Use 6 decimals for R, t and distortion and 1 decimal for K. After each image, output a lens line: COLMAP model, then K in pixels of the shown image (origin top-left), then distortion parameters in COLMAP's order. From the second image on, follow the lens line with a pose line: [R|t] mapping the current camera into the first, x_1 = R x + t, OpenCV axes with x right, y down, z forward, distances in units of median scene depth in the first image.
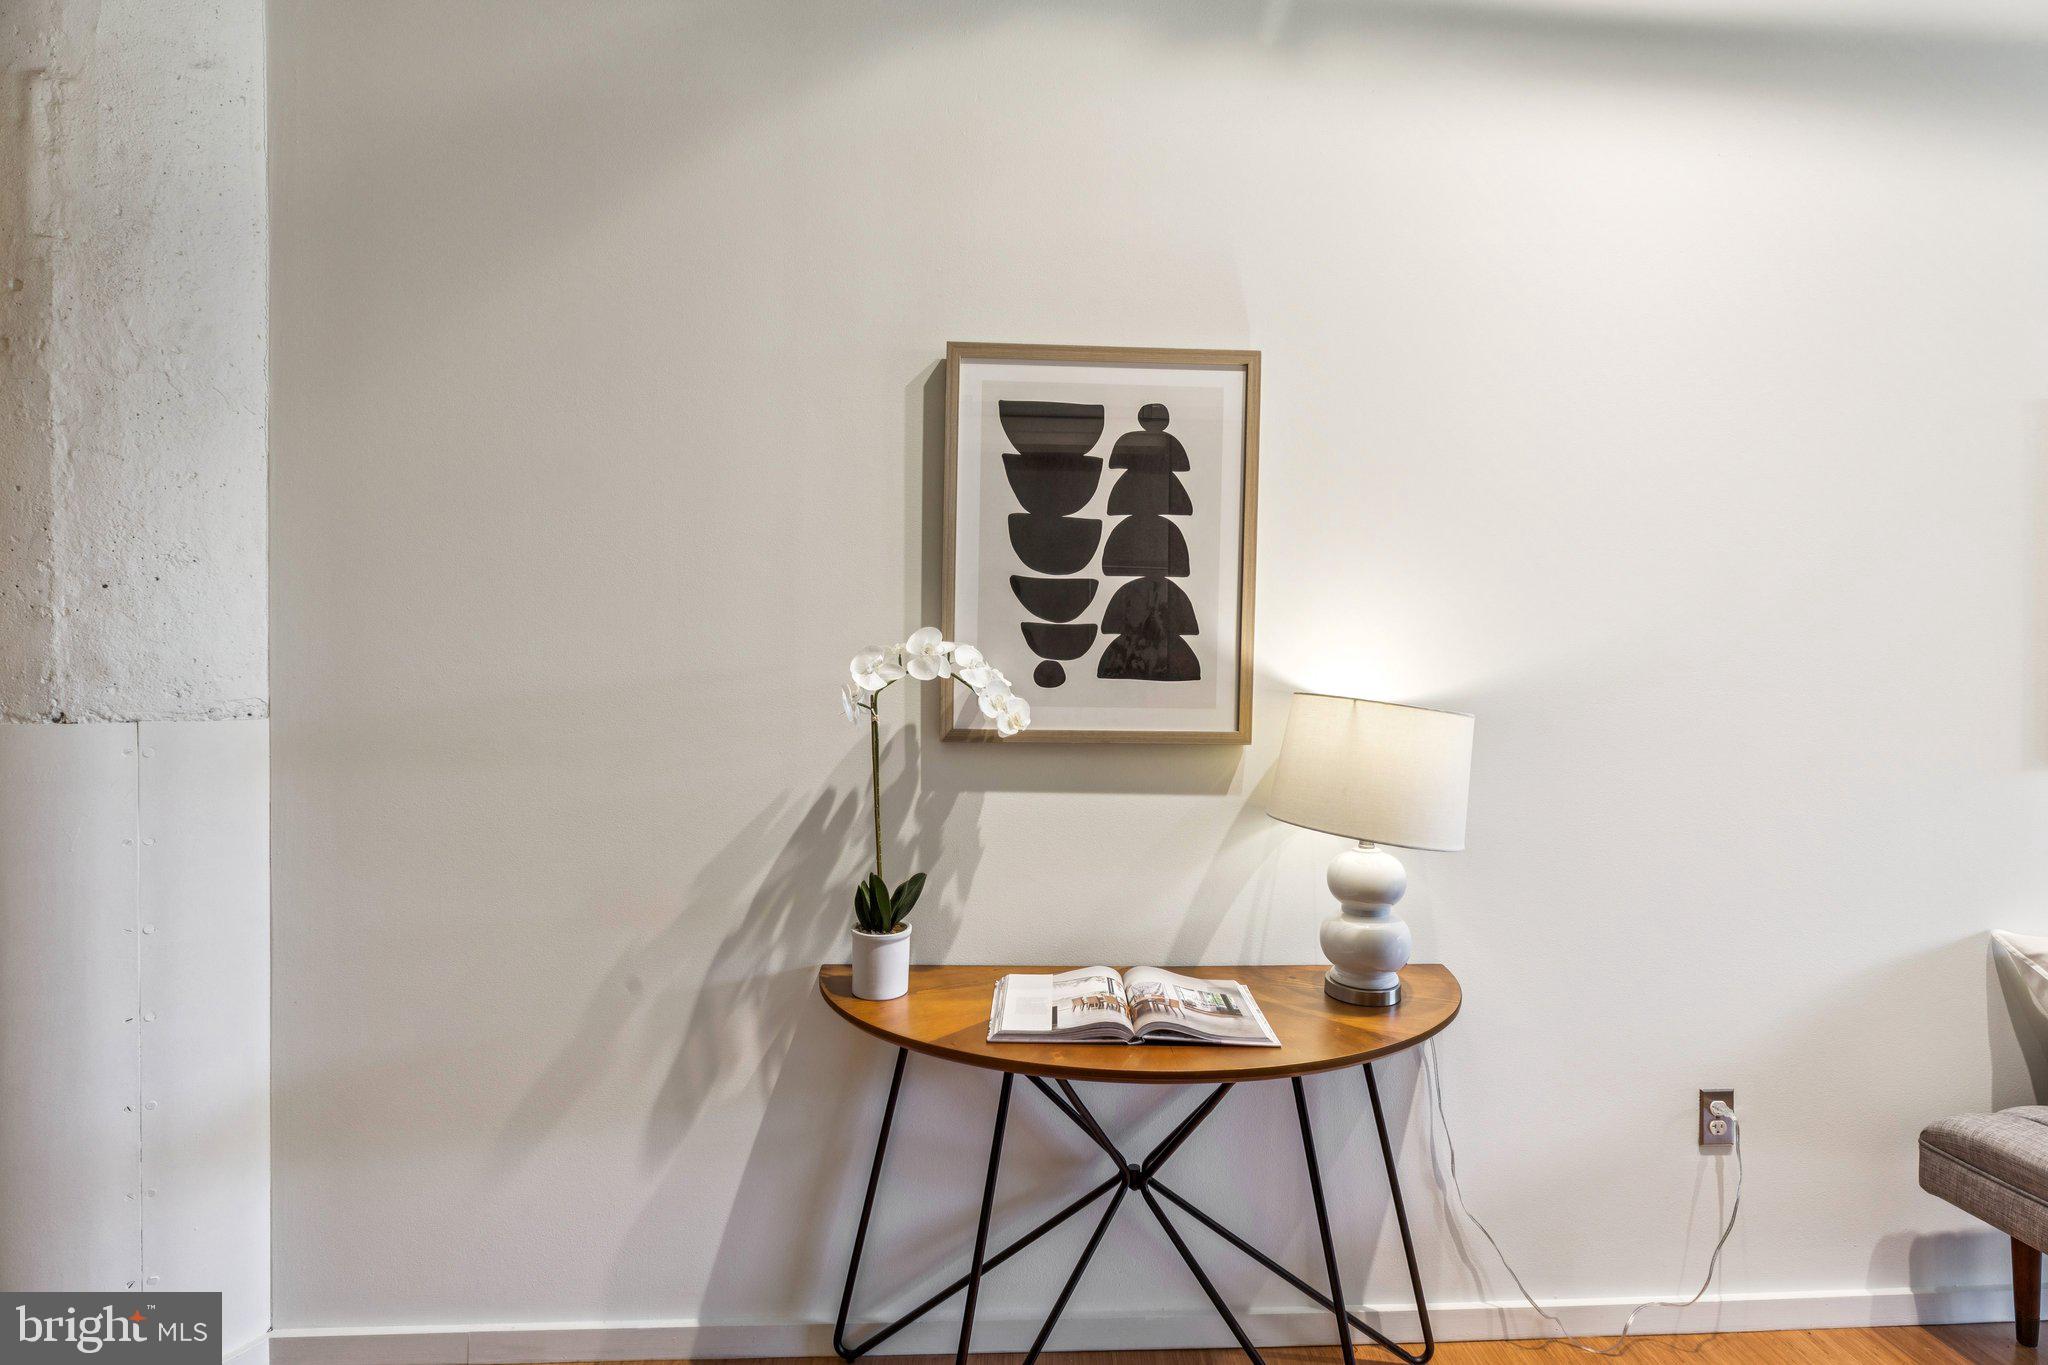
lens RADIAL K [[900.2, 0, 1024.0], [0, 900.2, 682.5], [0, 0, 1]] dist [0.010592, 0.000262]
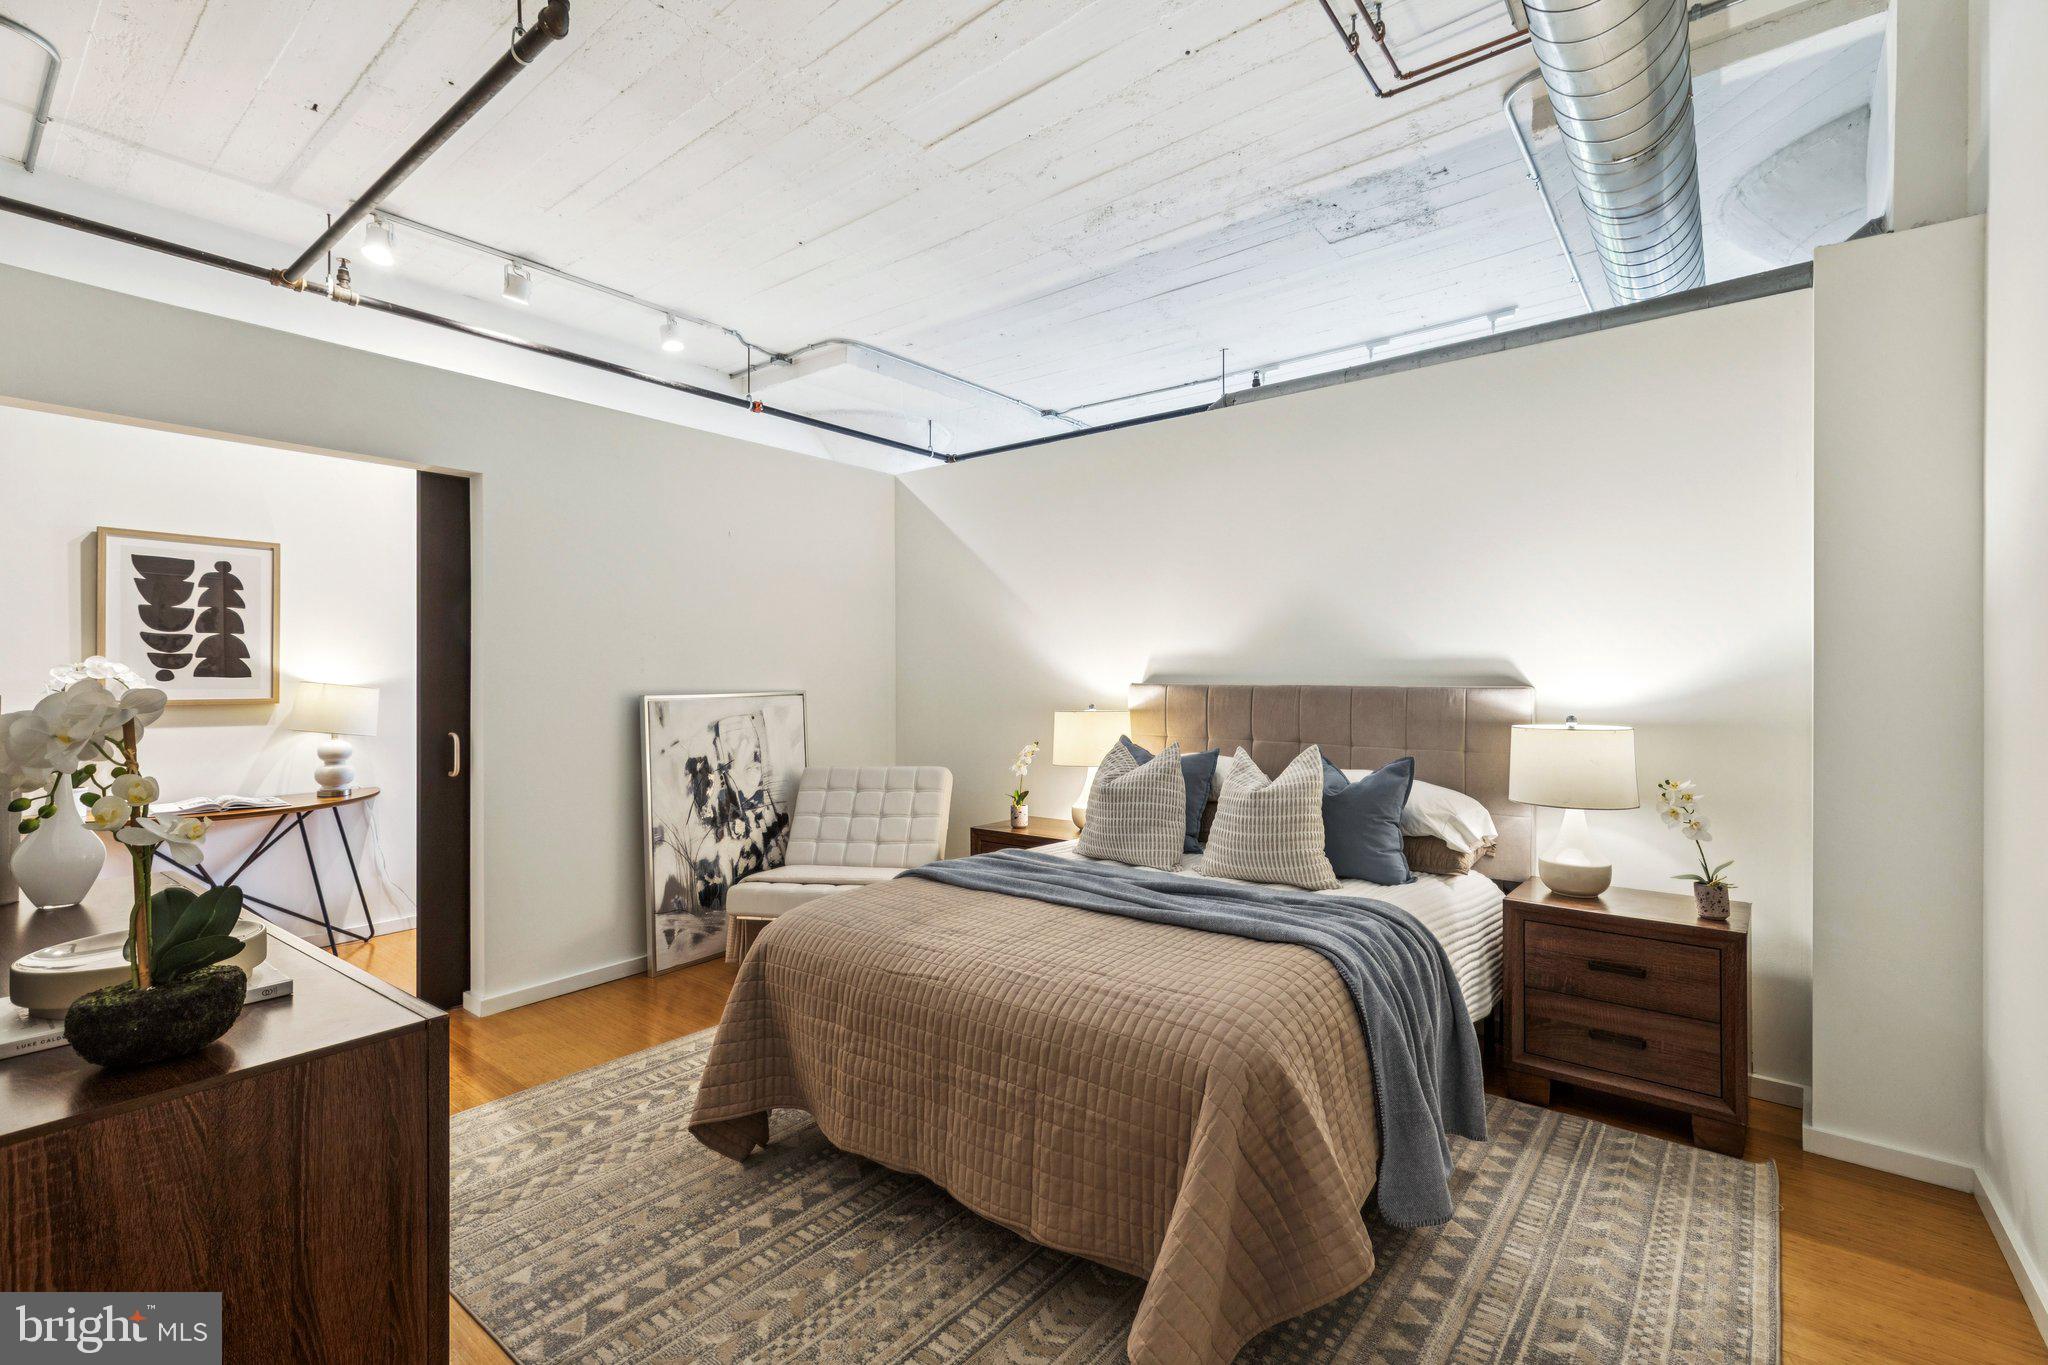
lens RADIAL K [[900.2, 0, 1024.0], [0, 900.2, 682.5], [0, 0, 1]] dist [0.010592, 0.000262]
pose [[0.625821, -0.018786, 0.779741, -0.407285], [0.009588, 0.999820, 0.016393, -0.007854], [-0.779908, -0.002783, 0.625888, -2.149890]]
